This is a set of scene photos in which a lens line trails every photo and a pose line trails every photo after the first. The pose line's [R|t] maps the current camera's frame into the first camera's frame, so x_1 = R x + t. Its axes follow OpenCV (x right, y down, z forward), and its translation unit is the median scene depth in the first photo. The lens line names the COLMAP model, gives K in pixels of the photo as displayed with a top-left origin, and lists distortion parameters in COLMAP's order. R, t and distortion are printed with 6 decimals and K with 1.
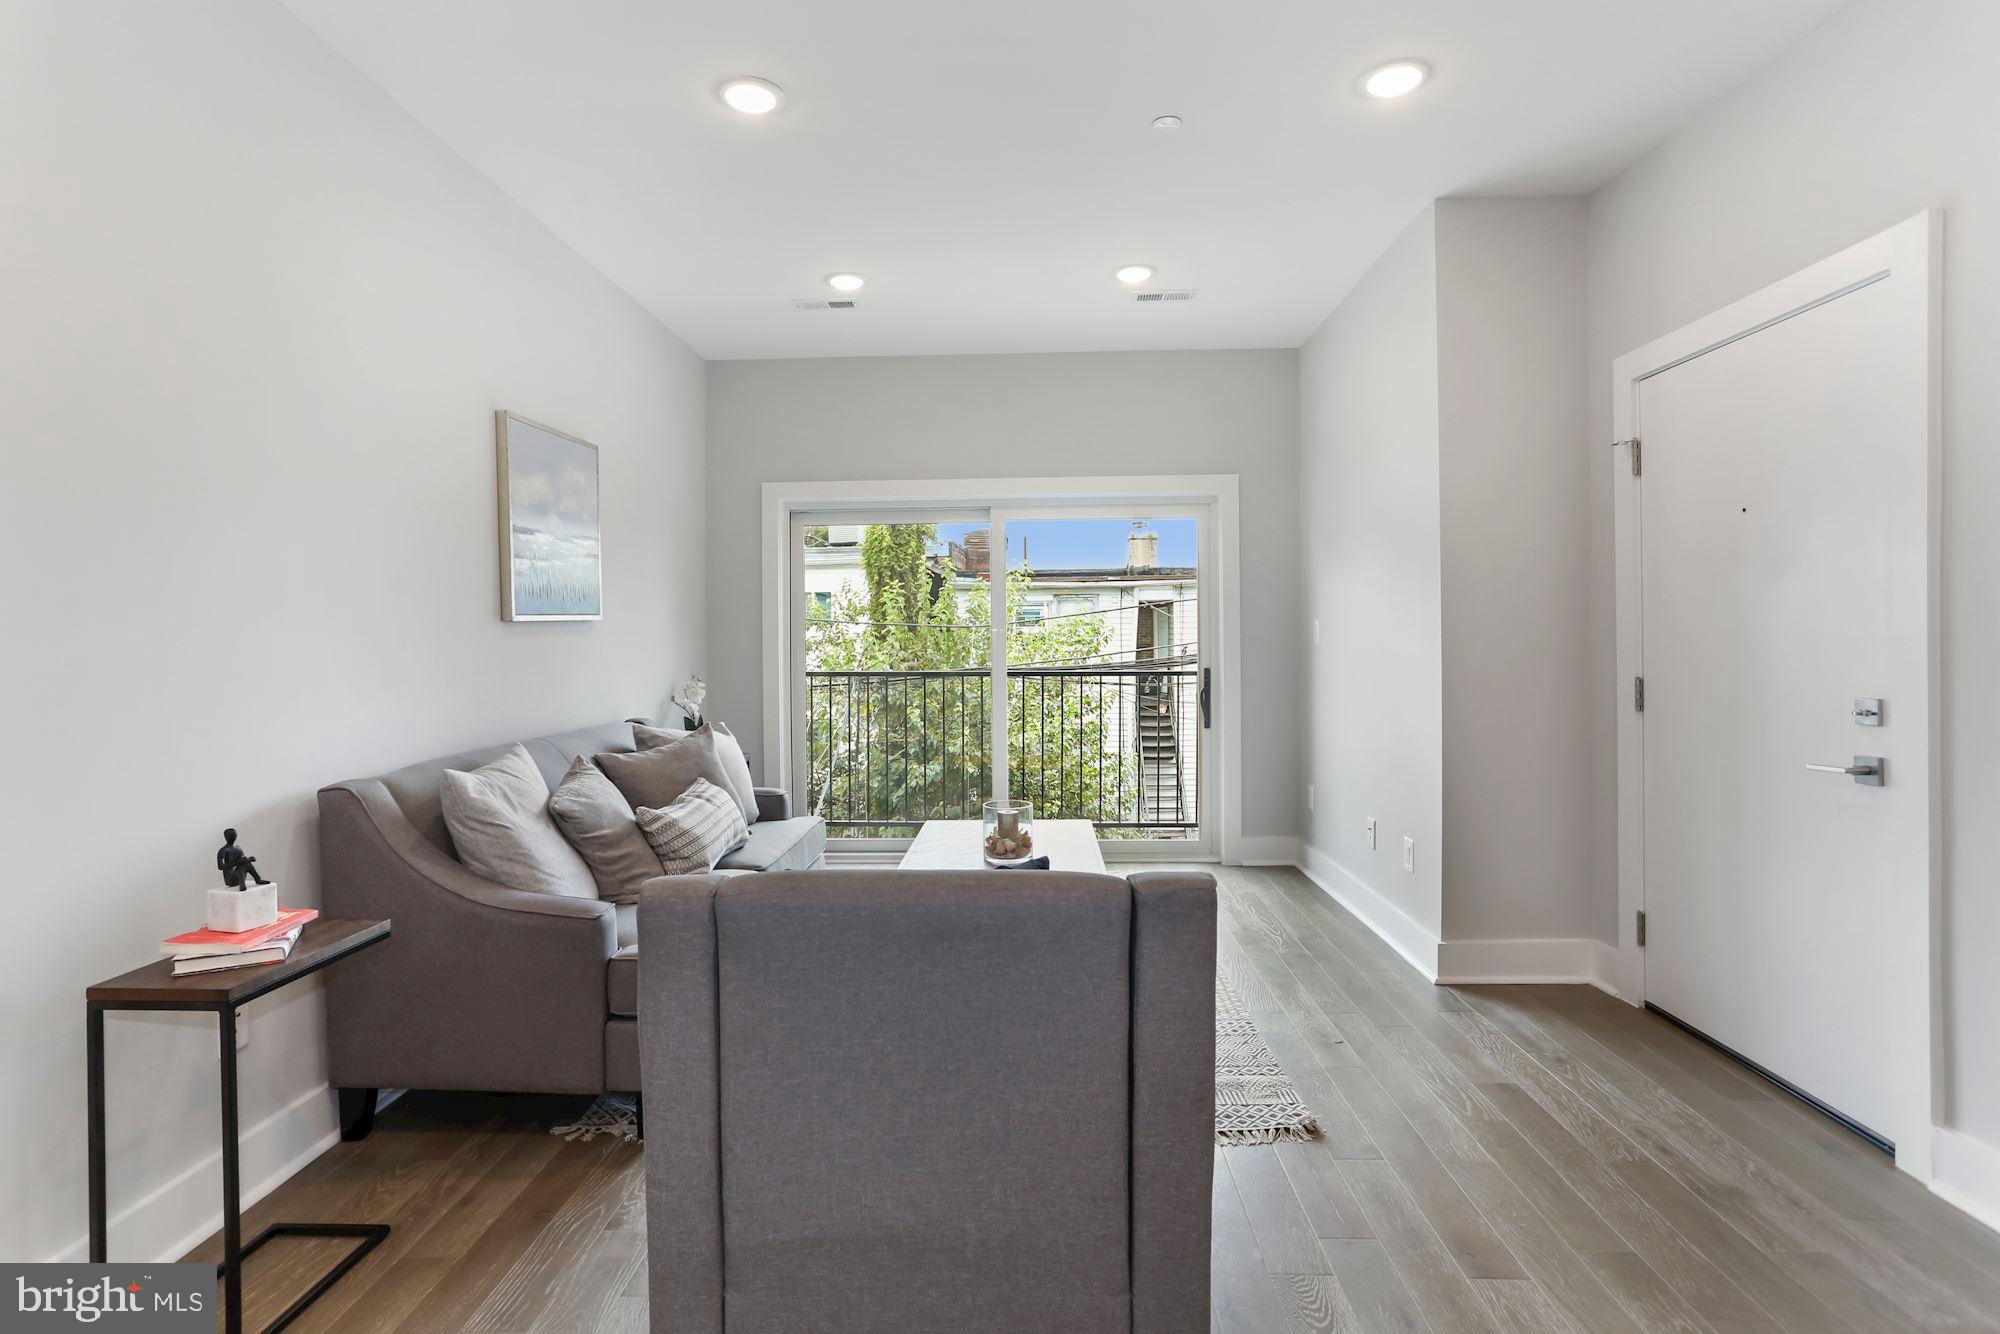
lens RADIAL K [[948.2, 0, 1008.7], [0, 948.2, 651.7], [0, 0, 1]] dist [0.001783, 0.001903]
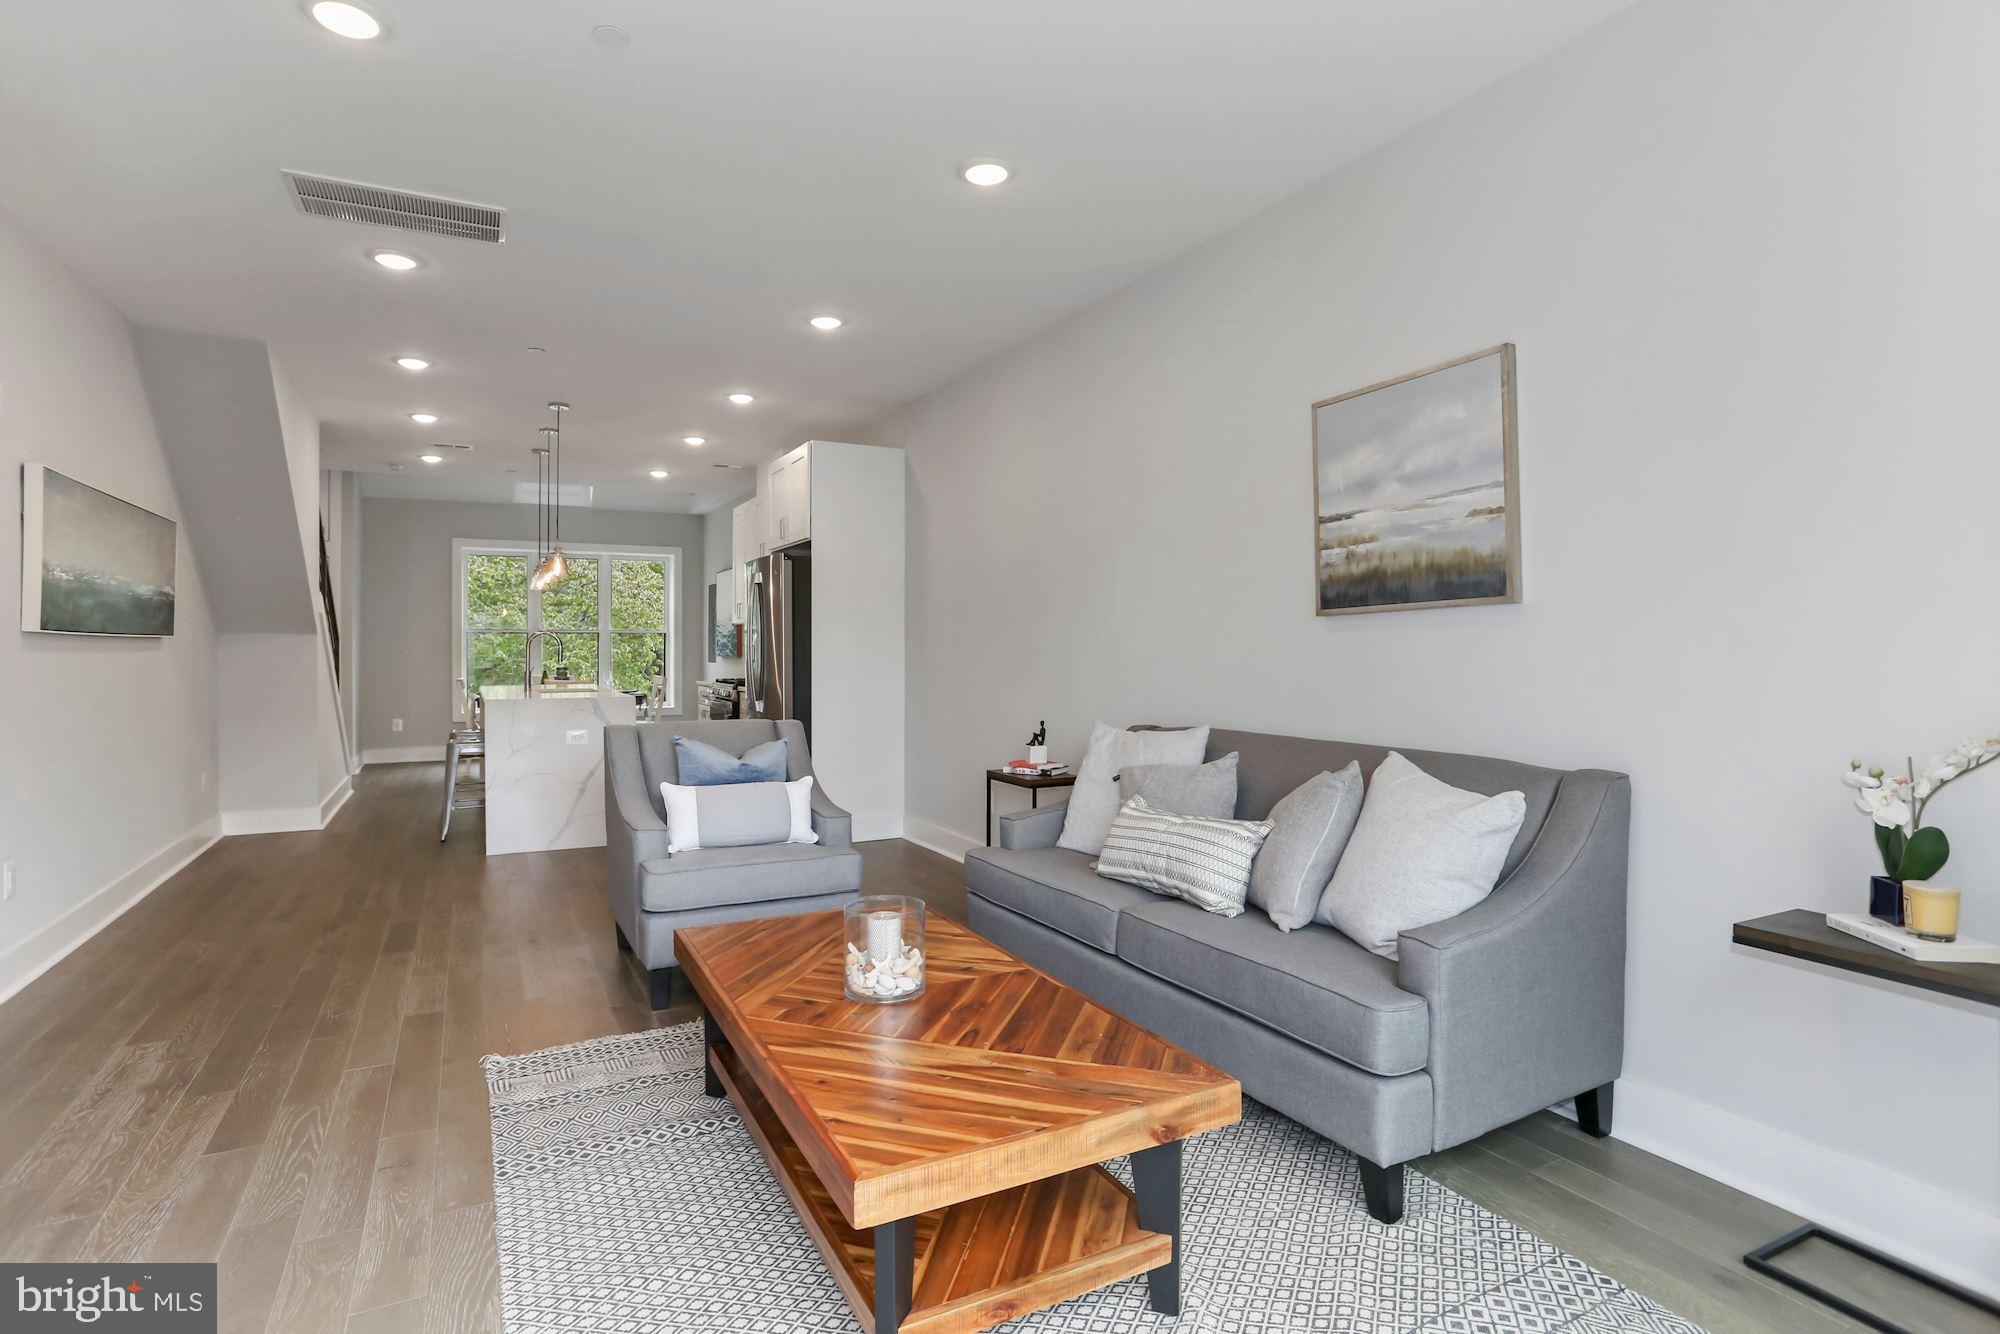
lens RADIAL K [[1015.7, 0, 998.9], [0, 1015.7, 668.3], [0, 0, 1]] dist [0.001185, 0.000373]
pose [[-0.867074, 0.005341, -0.498151, 0.432274], [-0.002881, 0.999872, 0.015735, -0.014663], [0.498171, 0.015079, -0.866948, 2.593874]]
